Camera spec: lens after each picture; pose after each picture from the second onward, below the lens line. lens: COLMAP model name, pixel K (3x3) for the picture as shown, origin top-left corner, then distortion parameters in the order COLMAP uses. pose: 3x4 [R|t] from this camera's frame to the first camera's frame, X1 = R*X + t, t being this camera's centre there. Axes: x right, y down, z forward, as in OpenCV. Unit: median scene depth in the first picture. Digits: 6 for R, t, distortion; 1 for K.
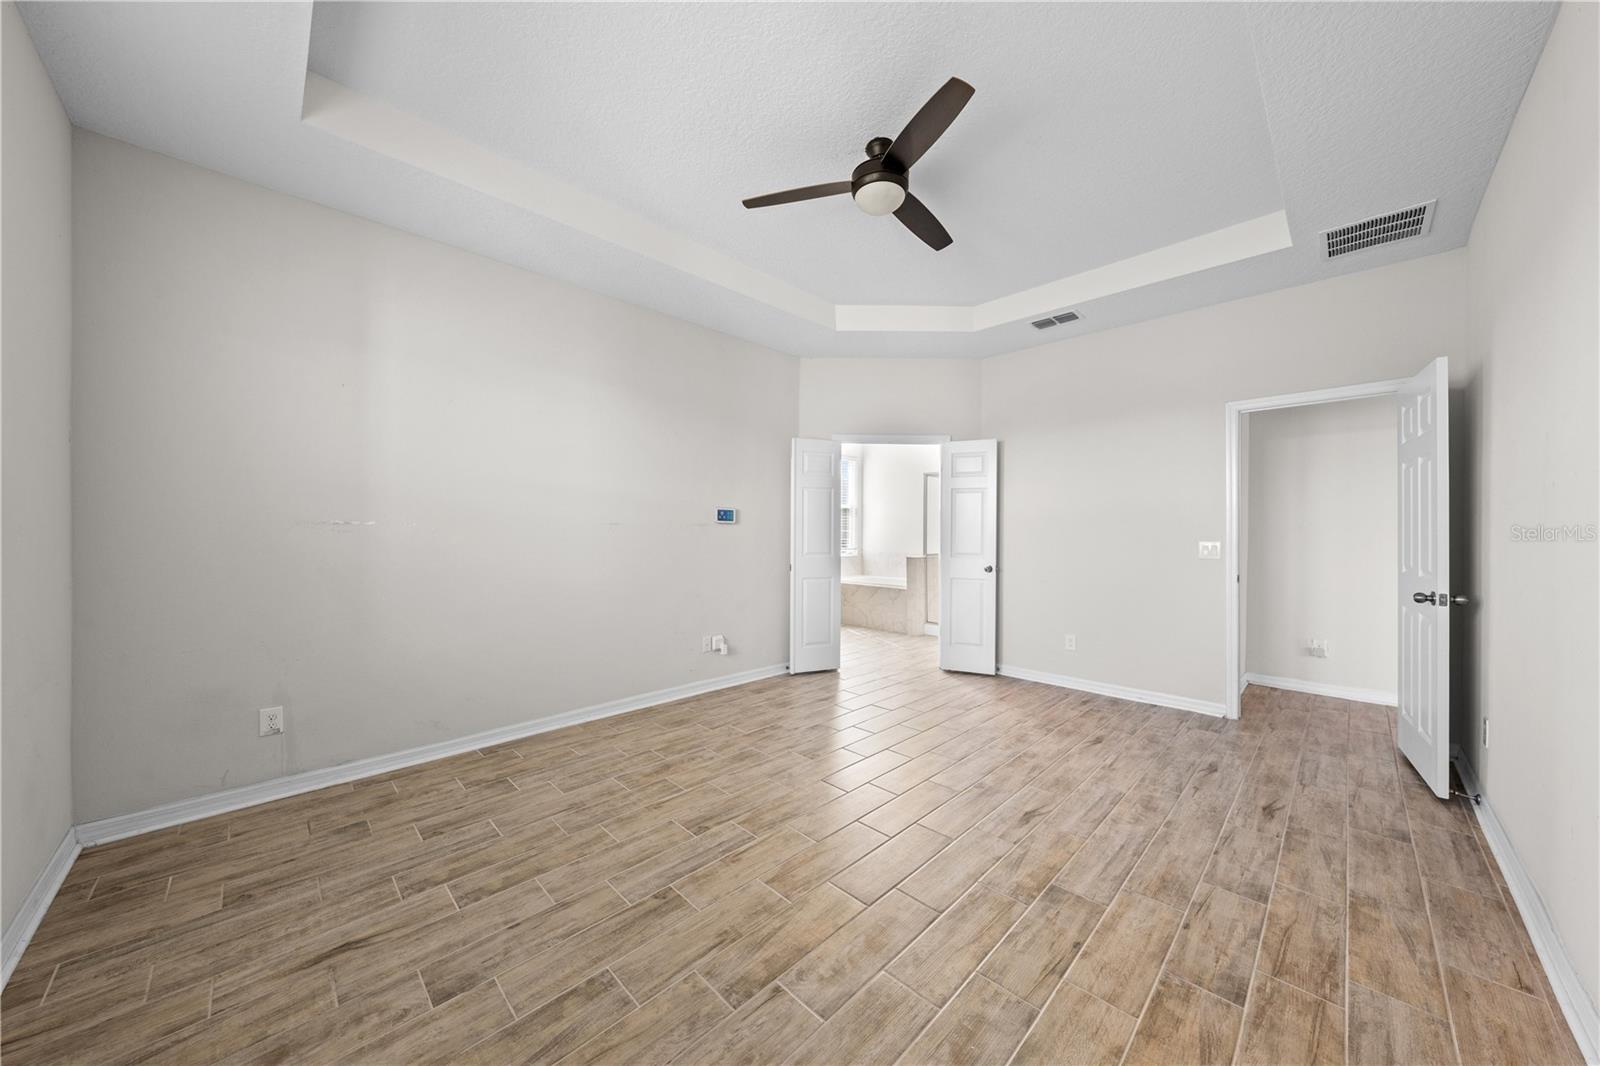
lens RADIAL K [[543.6, 0, 803.6], [0, 543.6, 533.3], [0, 0, 1]] dist [-0.004483, 0.000740]
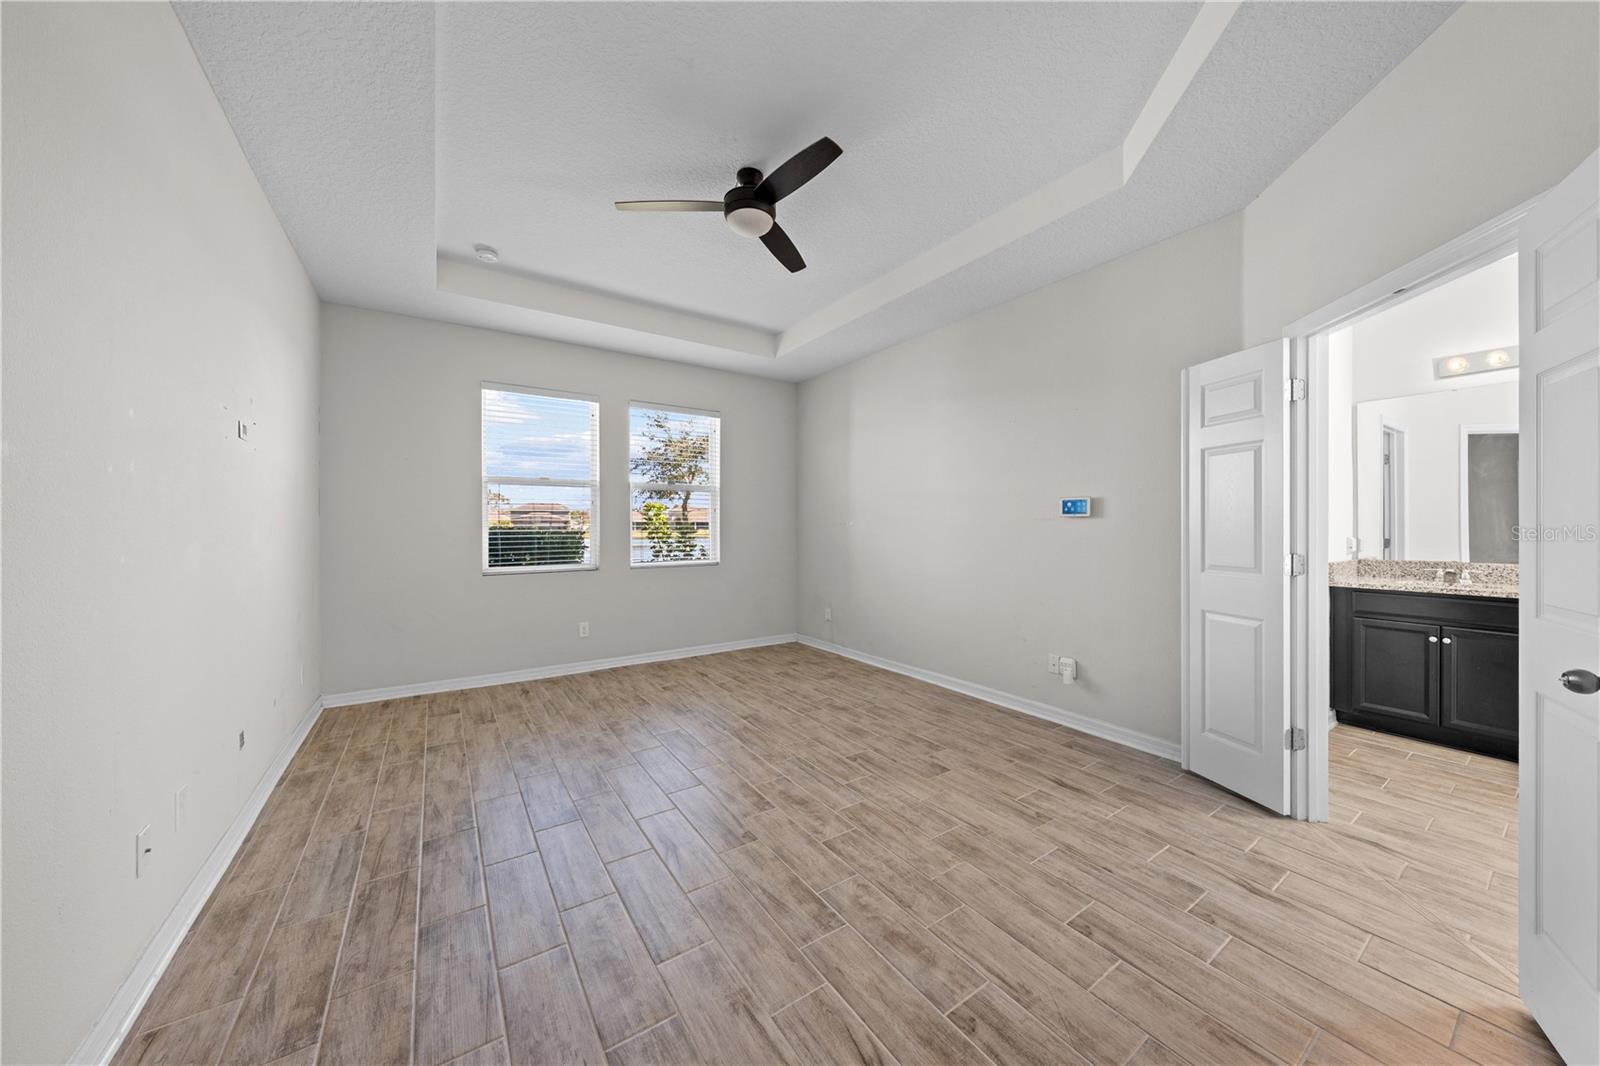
lens RADIAL K [[543.6, 0, 803.5], [0, 543.6, 526.2], [0, 0, 1]] dist [-0.004483, 0.000740]
pose [[-0.184528, -0.003255, -0.982822, 1.096419], [-0.004794, 0.999986, -0.002412, -0.002552], [0.982816, 0.004267, -0.184541, 1.207121]]
